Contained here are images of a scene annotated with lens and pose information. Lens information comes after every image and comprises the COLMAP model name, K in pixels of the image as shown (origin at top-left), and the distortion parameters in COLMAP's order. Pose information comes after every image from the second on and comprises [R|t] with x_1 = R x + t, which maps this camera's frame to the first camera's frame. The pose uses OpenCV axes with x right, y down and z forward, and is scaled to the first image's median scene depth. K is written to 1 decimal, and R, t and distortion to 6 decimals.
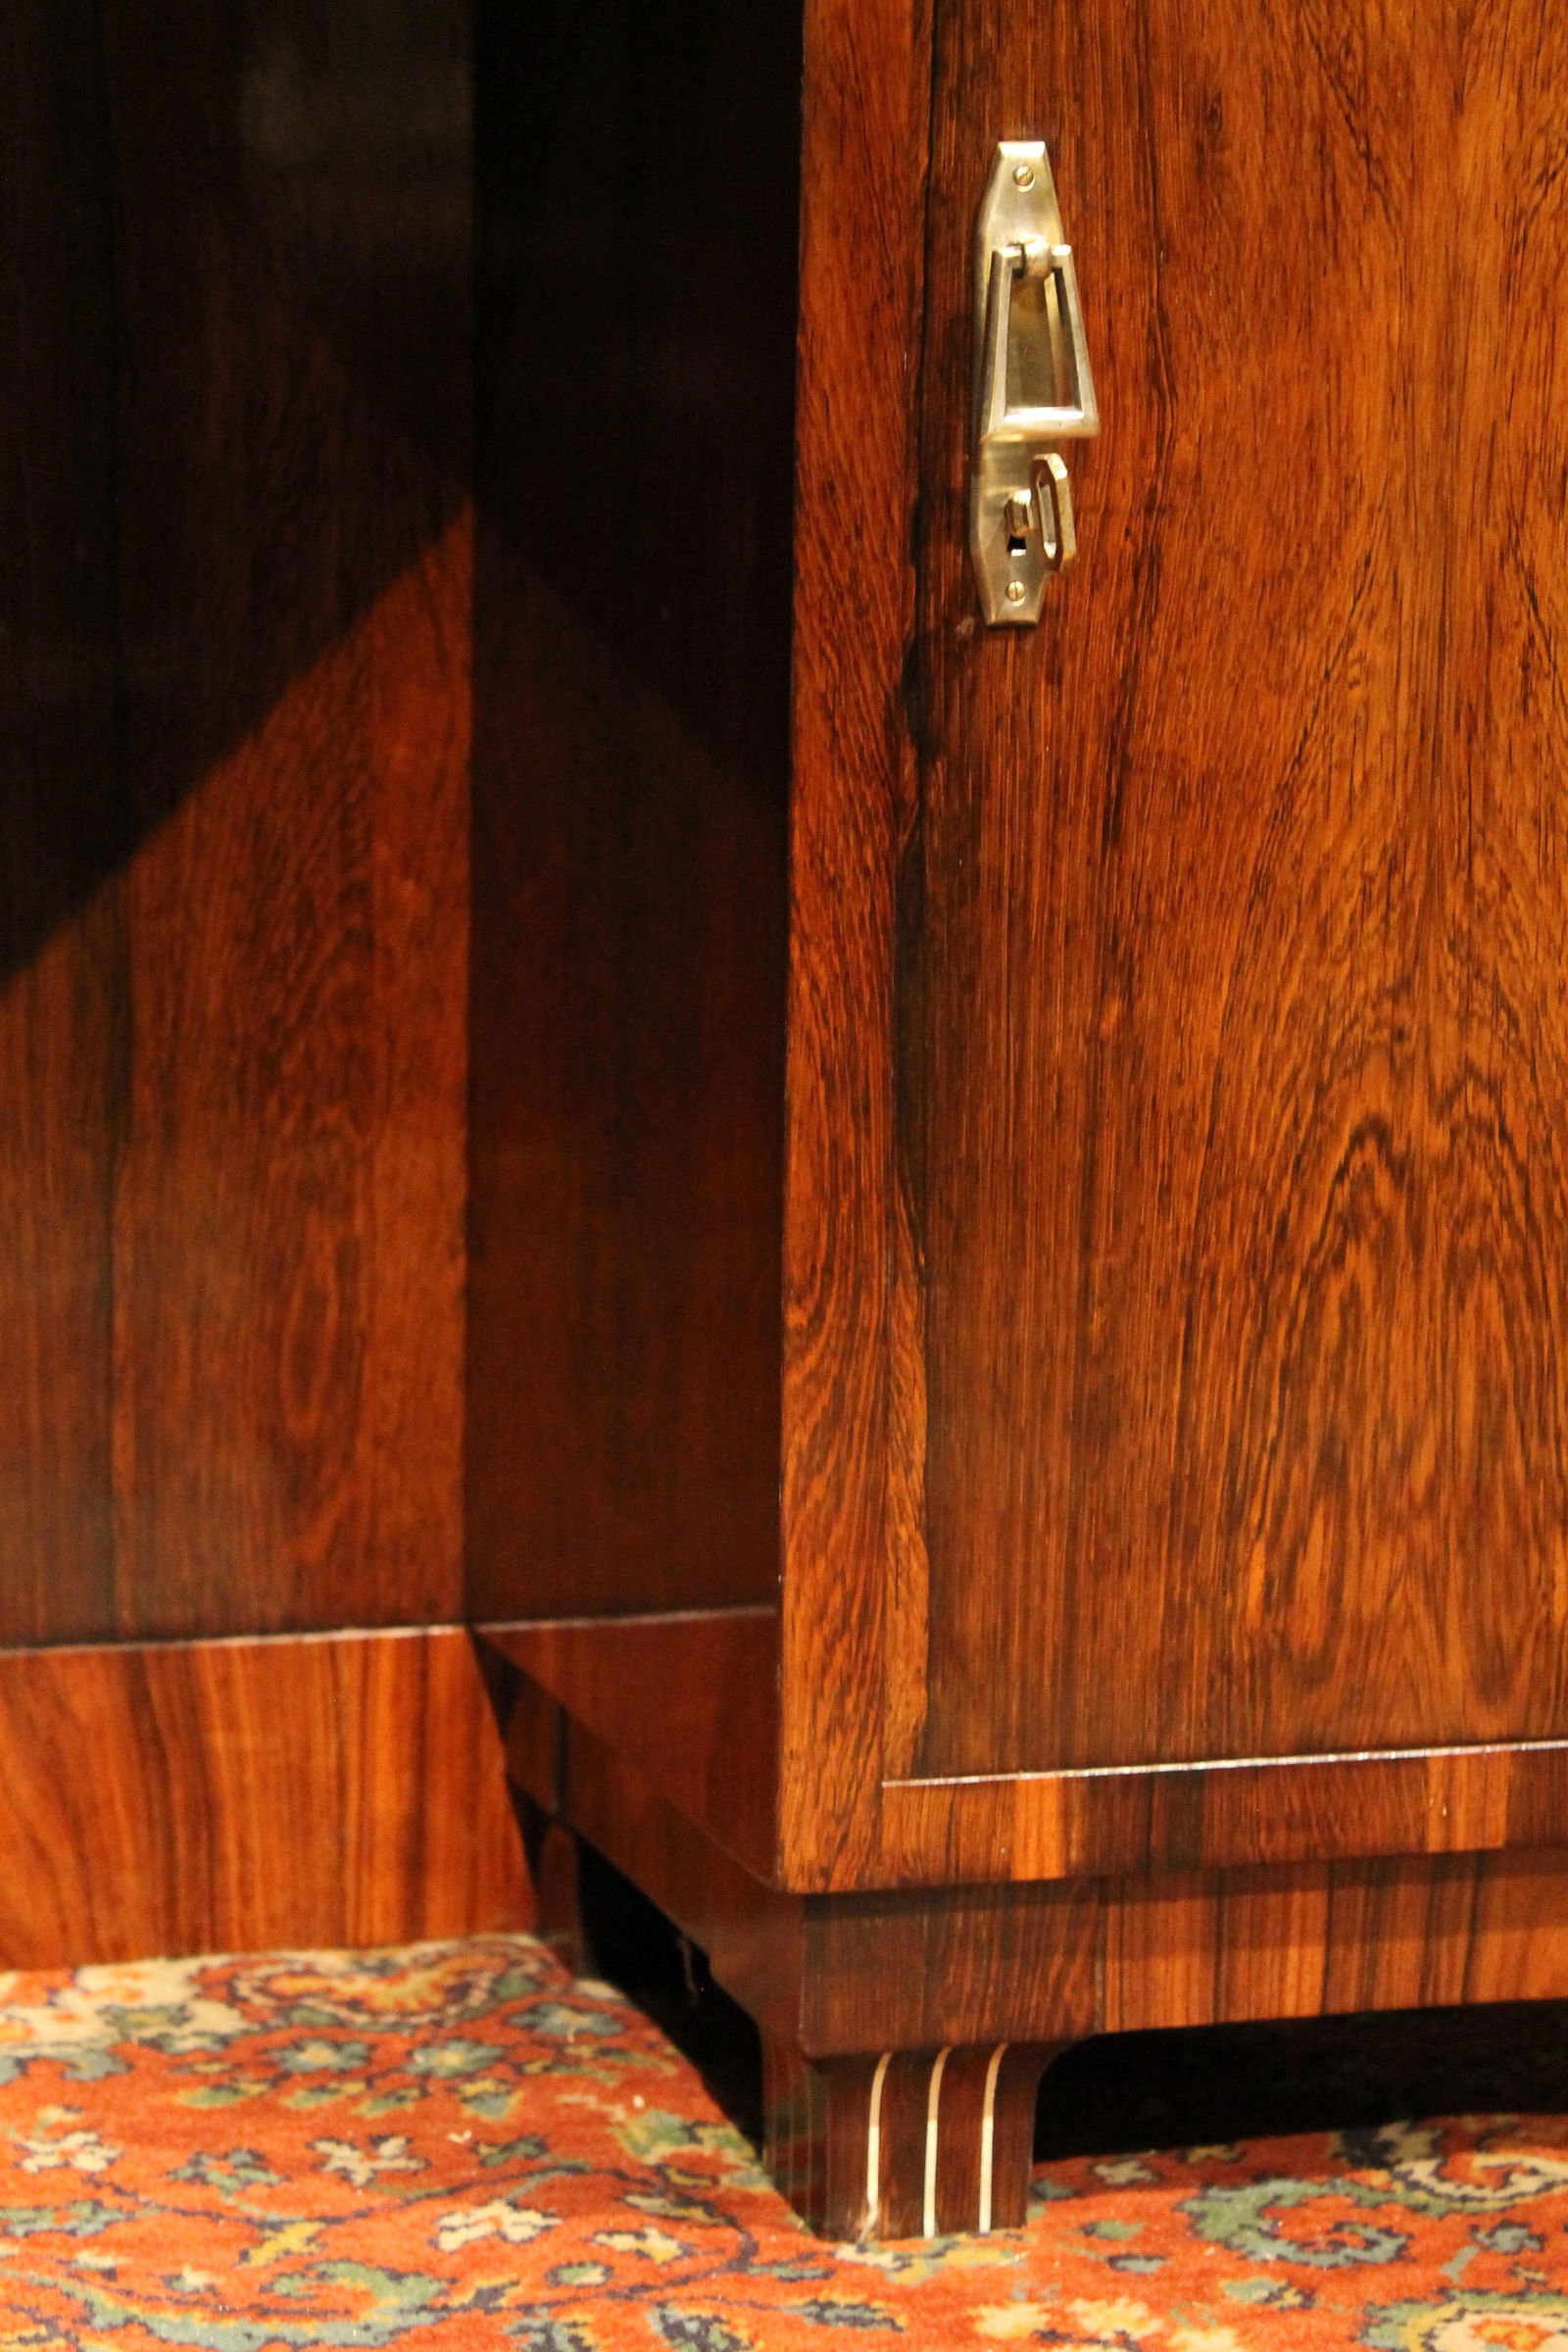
lens RADIAL K [[5272.2, 0, 731.7], [0, 5272.2, 1153.8], [0, 0, 1]] dist [0.066464, 0.042667]
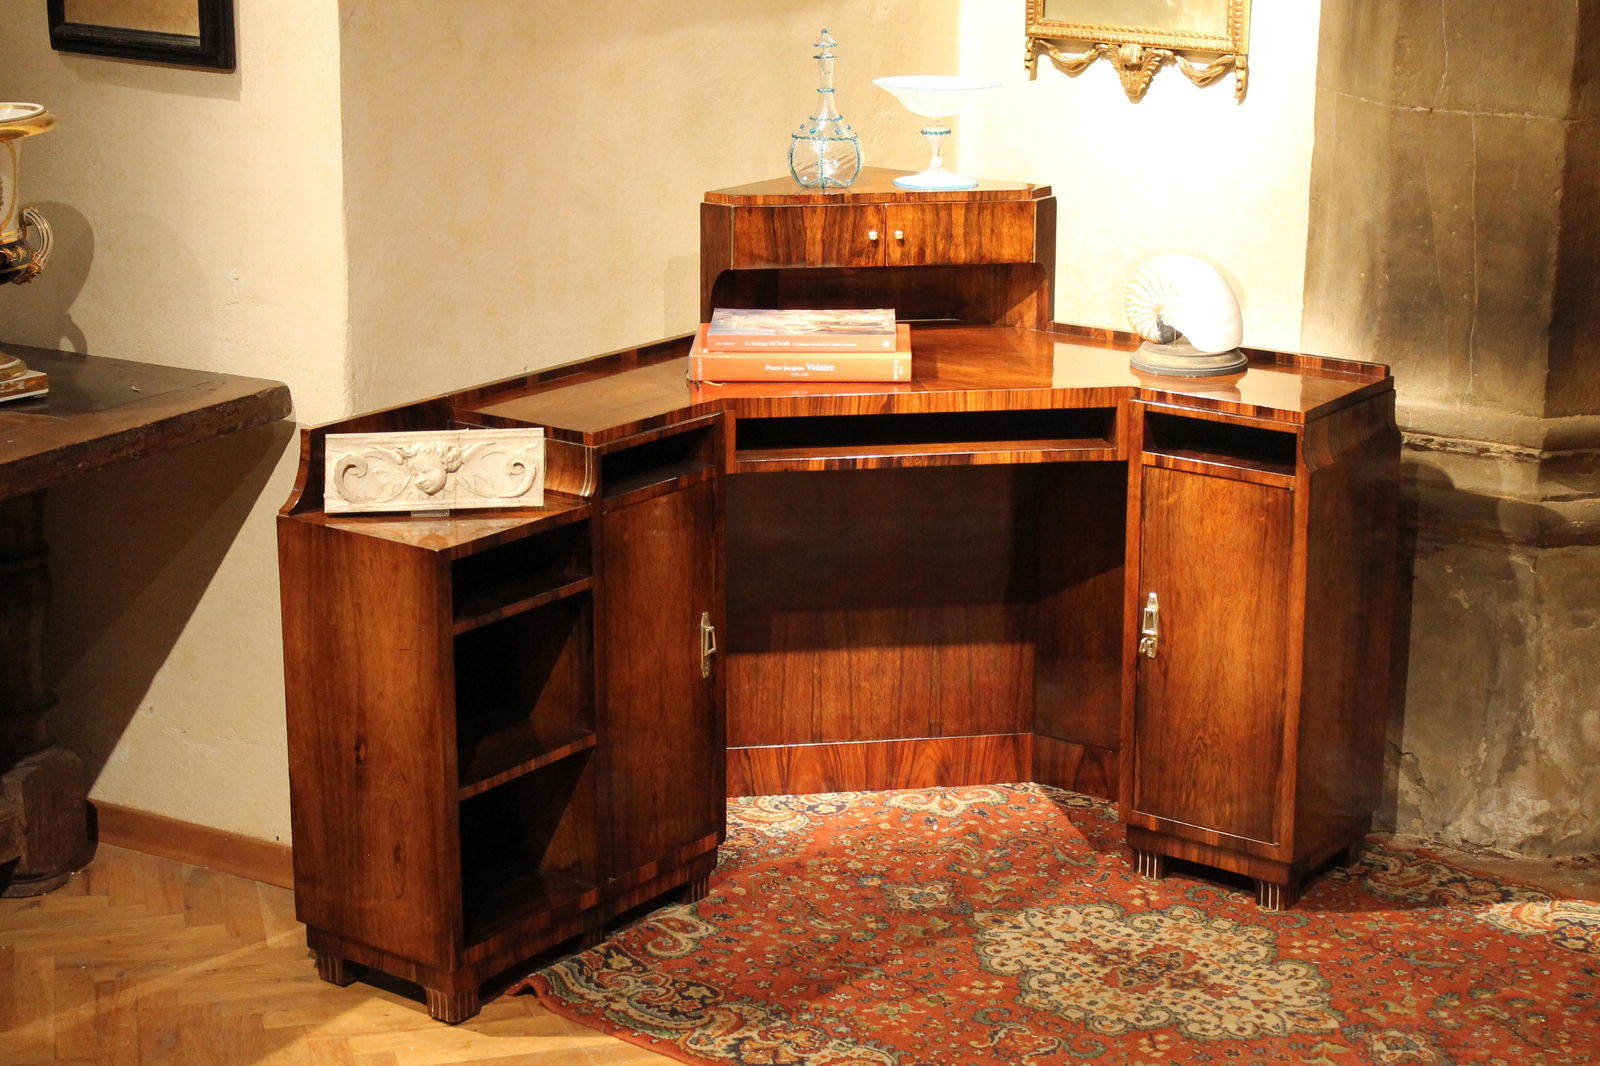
lens RADIAL K [[2884.4, 0, 796.3], [0, 2884.4, 510.5], [0, 0, 1]] dist [-0.023333, 0.225753]
pose [[0.596890, 0.191544, -0.779124, 2.650880], [-0.095657, 0.981147, 0.167927, -0.867167], [0.796601, -0.025705, 0.603959, -1.655870]]
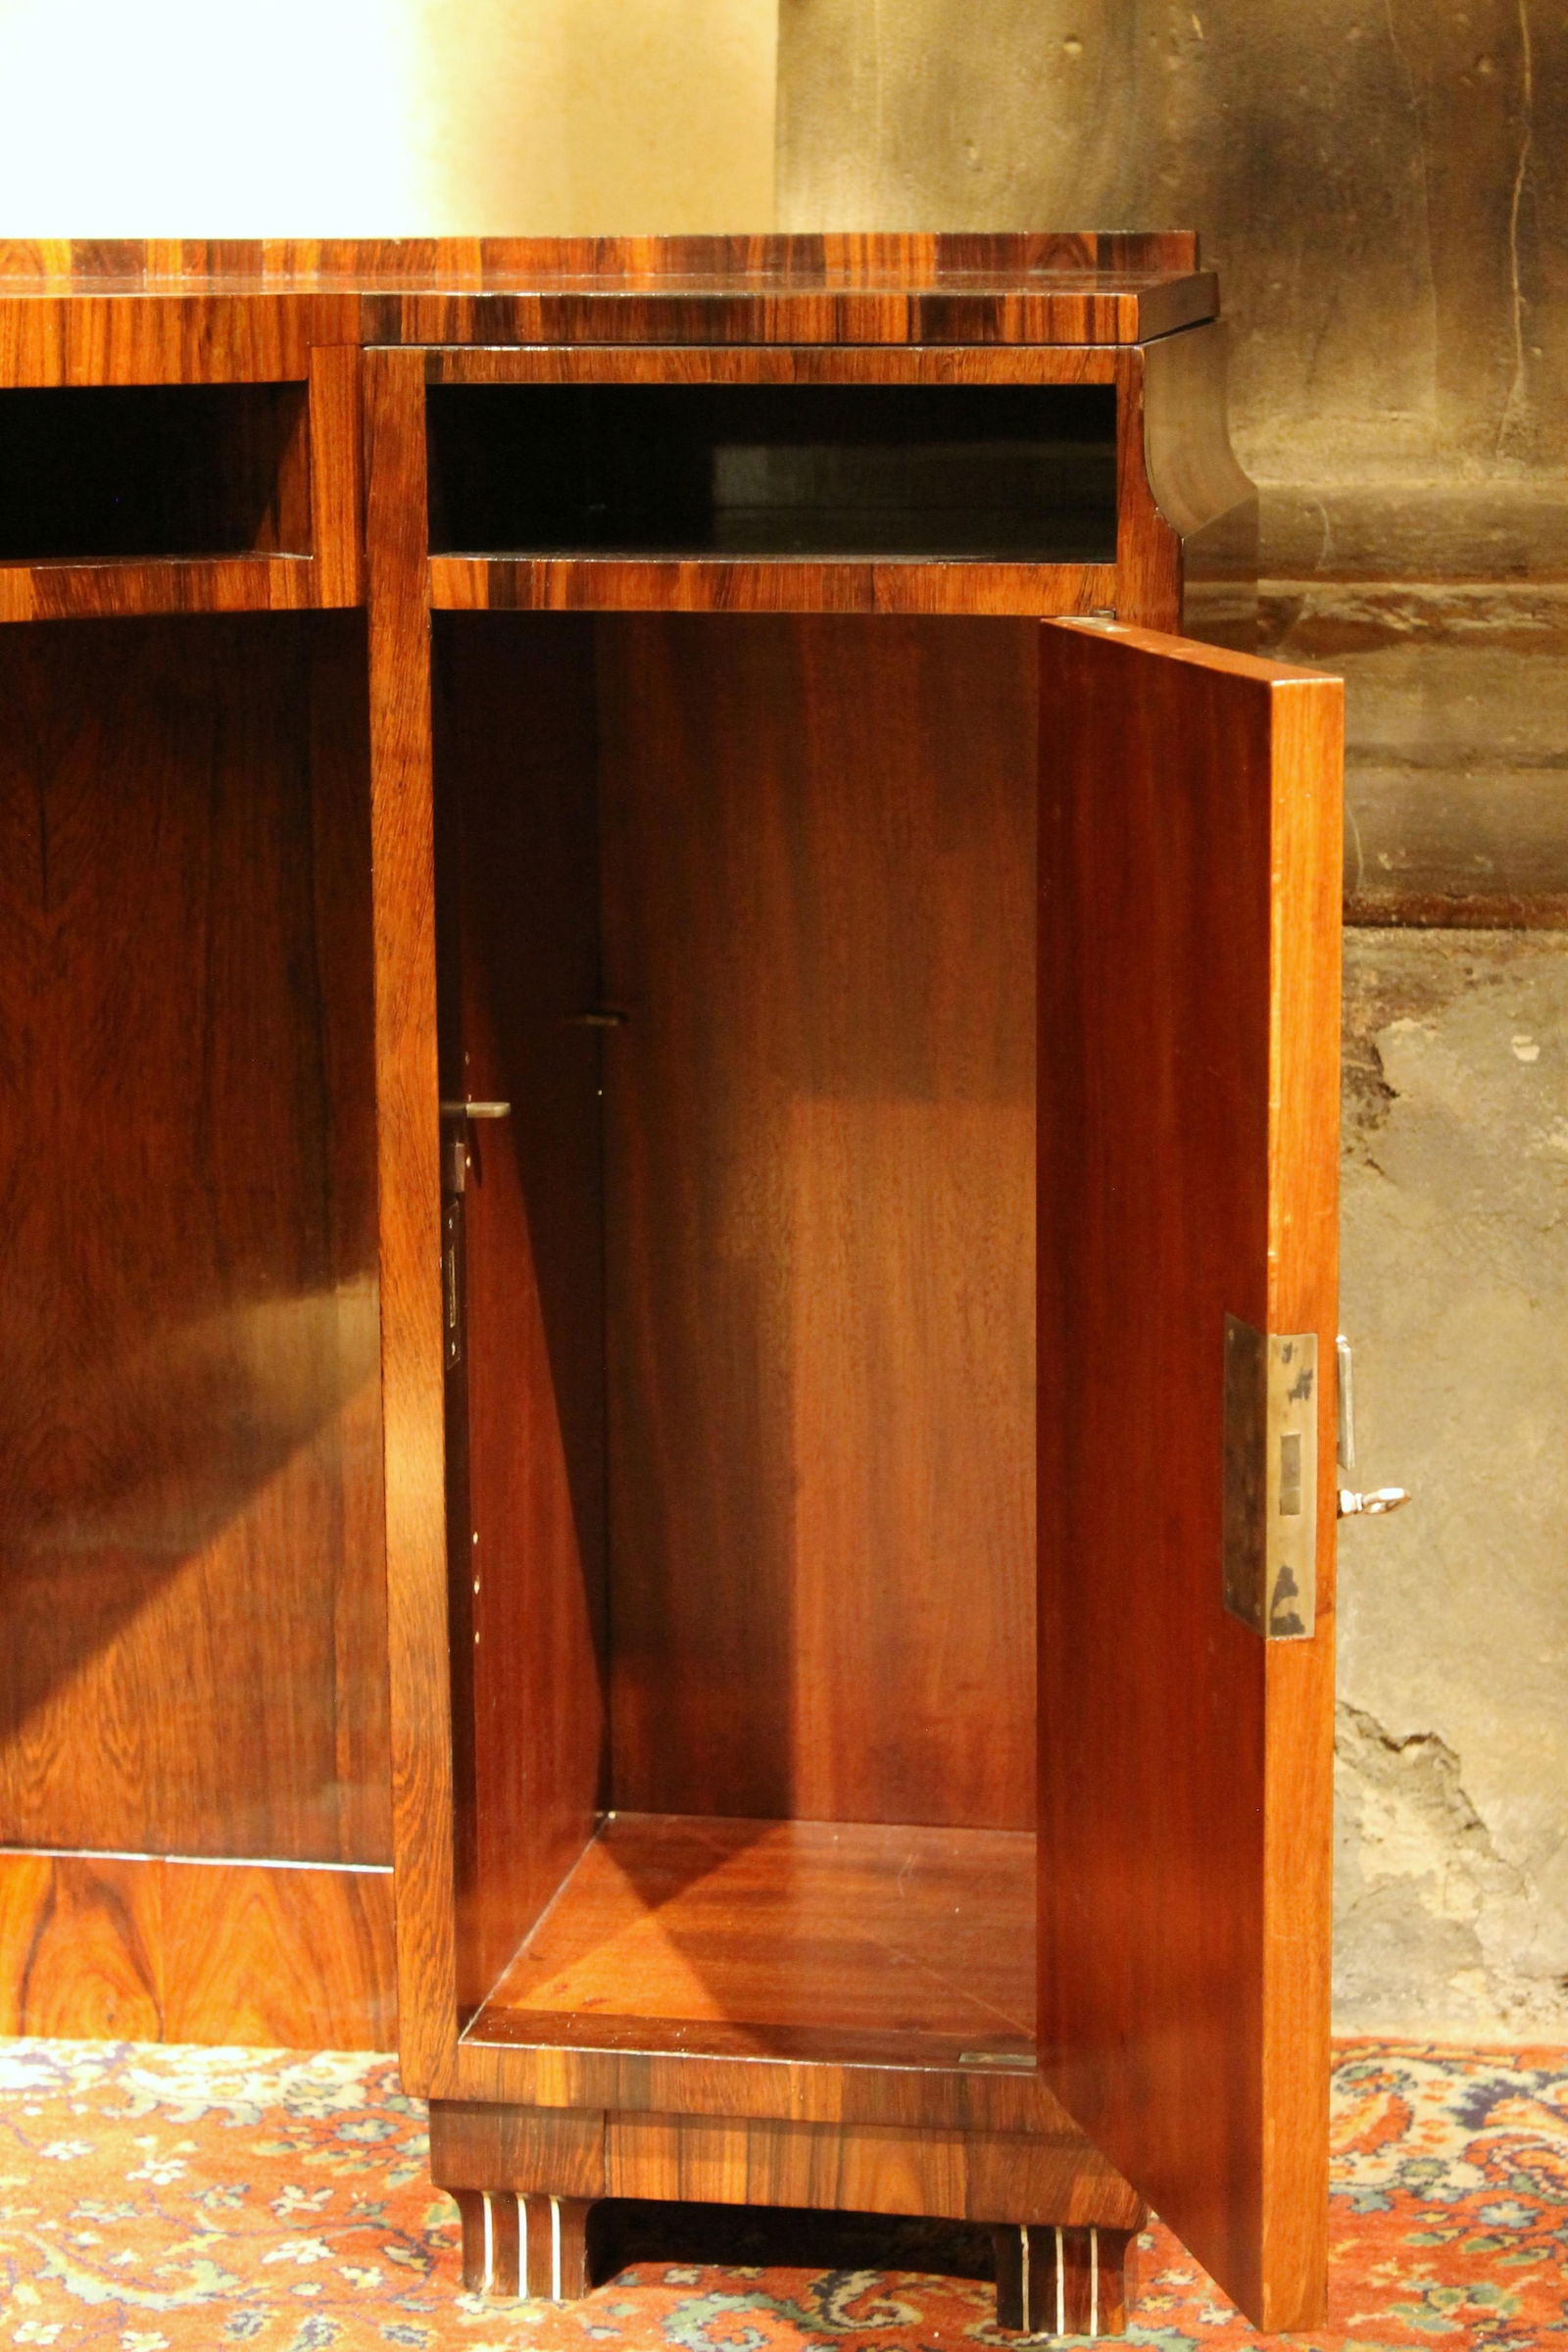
lens RADIAL K [[5272.2, 0, 731.7], [0, 5272.2, 1153.8], [0, 0, 1]] dist [0.066464, 0.042667]
pose [[0.889291, 0.061788, -0.453149, 0.879015], [-0.039902, 0.997536, 0.057708, -0.278477], [0.455598, -0.033238, 0.889565, -0.513565]]
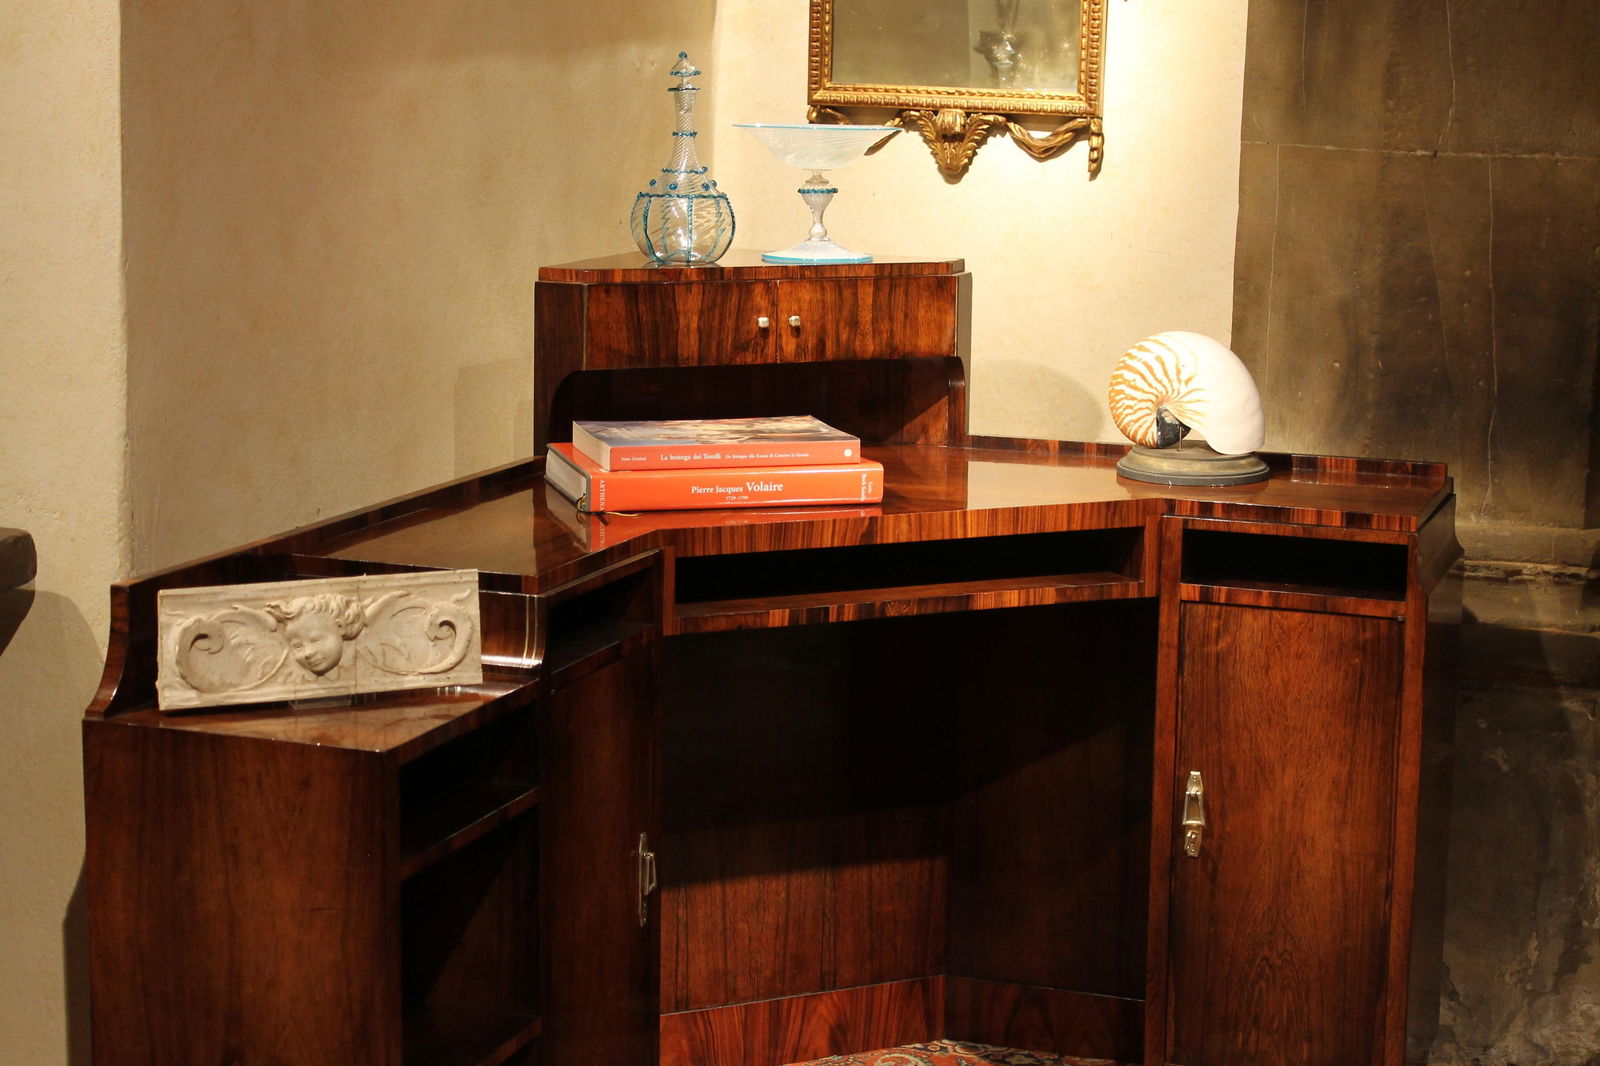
lens RADIAL K [[2884.4, 0, 796.3], [0, 2884.4, 510.5], [0, 0, 1]] dist [-0.023333, 0.225753]
pose [[0.800236, 0.096520, -0.591867, 1.381489], [-0.079867, 0.995324, 0.054330, -0.557684], [0.594343, 0.003794, 0.804203, -1.545936]]
